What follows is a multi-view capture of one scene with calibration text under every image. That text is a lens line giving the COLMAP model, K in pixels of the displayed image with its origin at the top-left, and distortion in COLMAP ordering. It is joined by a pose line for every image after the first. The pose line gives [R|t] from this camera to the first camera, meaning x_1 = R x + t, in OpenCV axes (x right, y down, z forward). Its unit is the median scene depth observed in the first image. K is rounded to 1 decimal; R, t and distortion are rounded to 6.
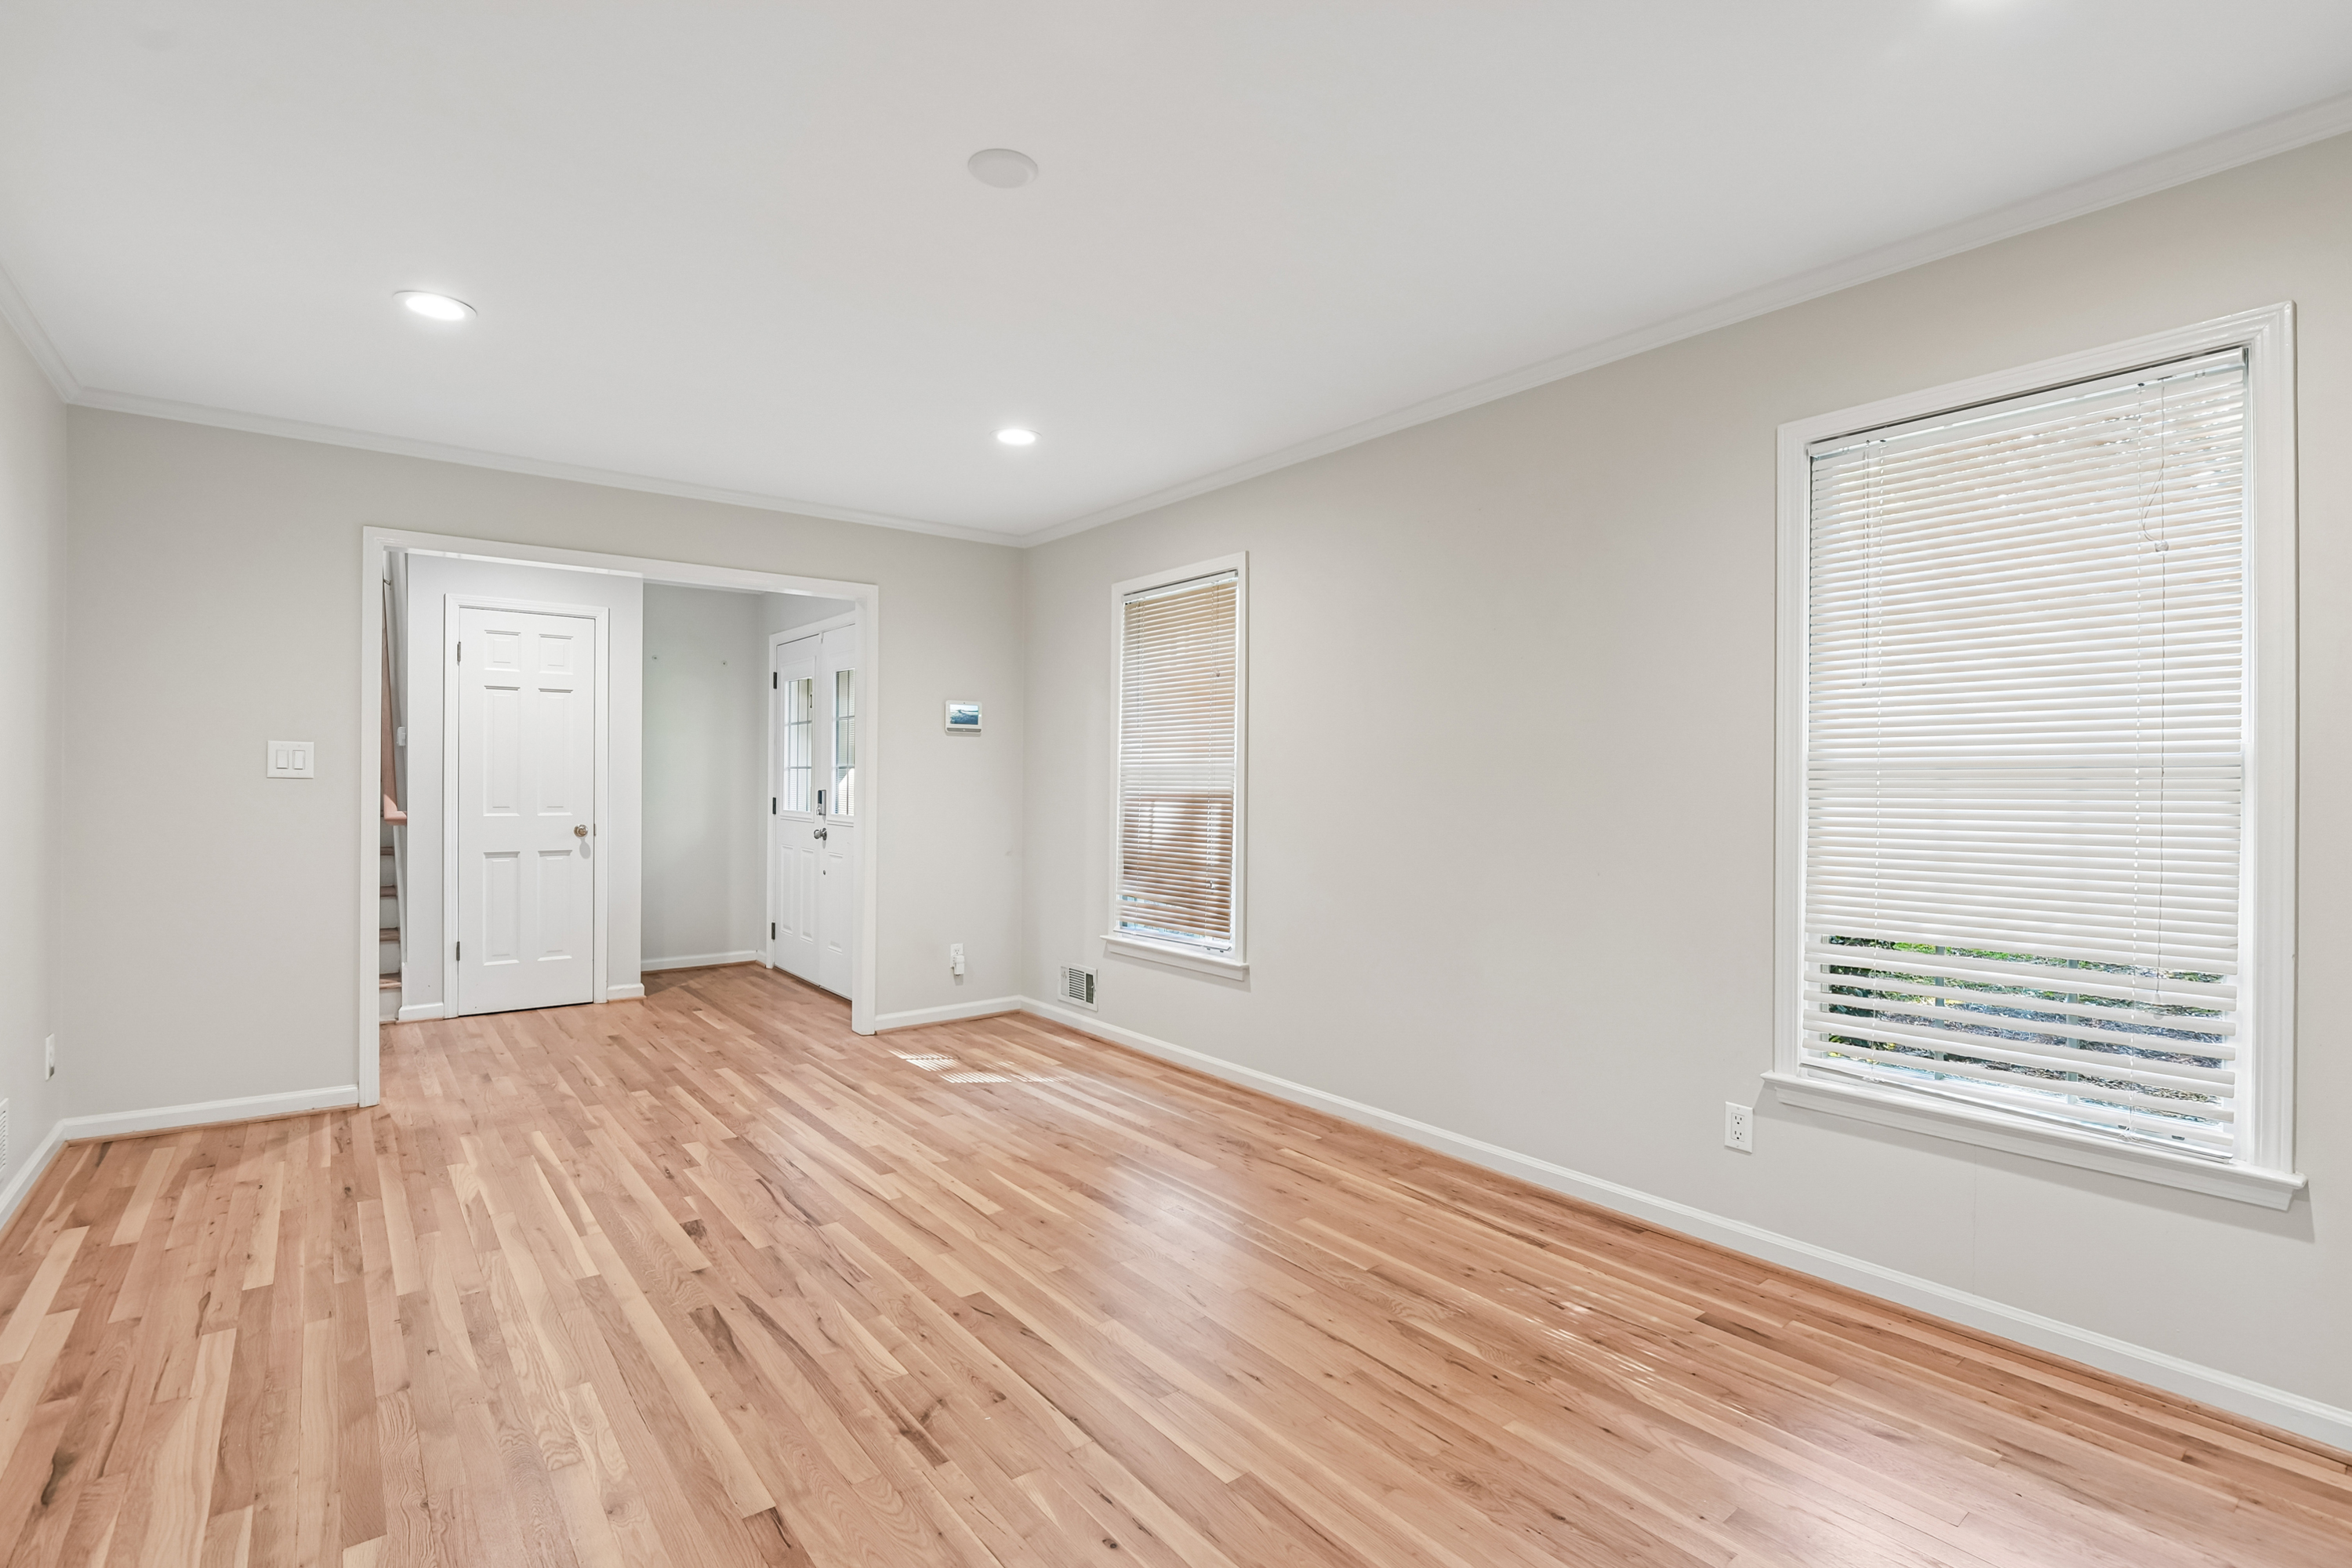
lens RADIAL K [[1091.8, 0, 1176.0], [0, 1091.8, 784.0], [0, 0, 1]] dist [-0.002914, -0.007813]
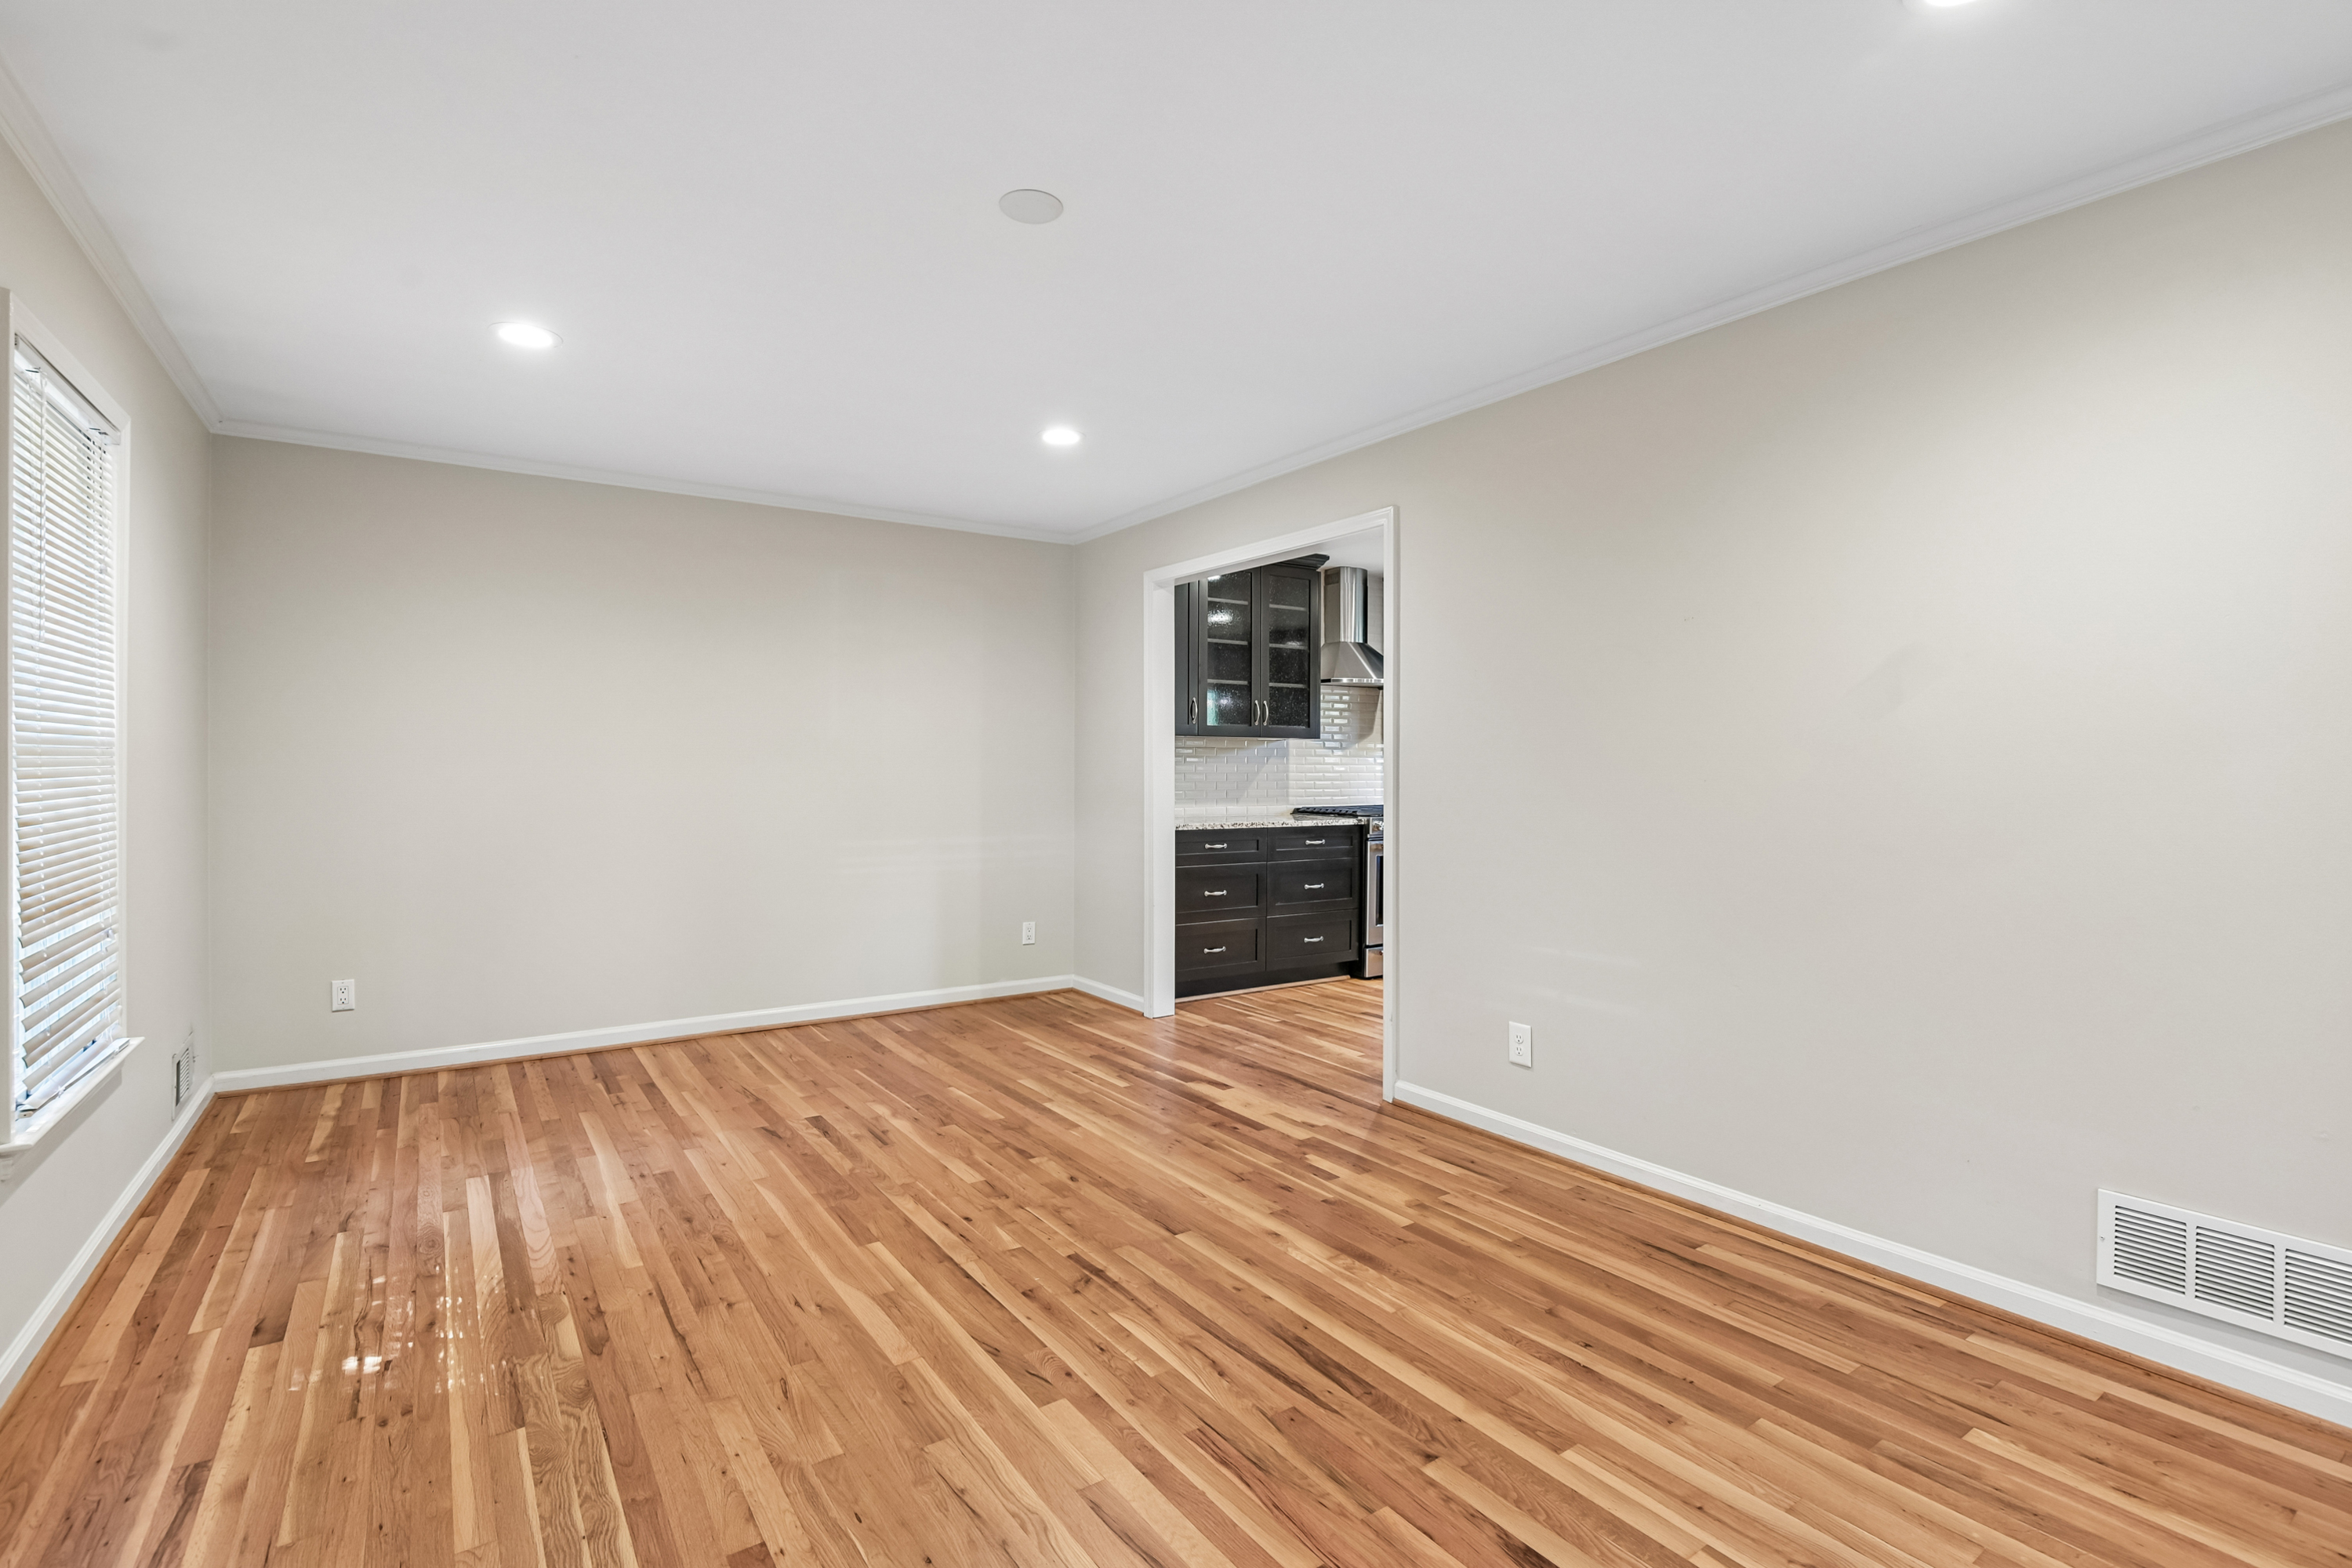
lens RADIAL K [[1091.8, 0, 1176.0], [0, 1091.8, 784.0], [0, 0, 1]] dist [-0.002914, -0.007813]
pose [[-0.997838, -0.011947, 0.064626, -0.351241], [-0.010718, 0.999756, 0.019324, -0.009417], [-0.064841, 0.018590, -0.997722, 1.929165]]
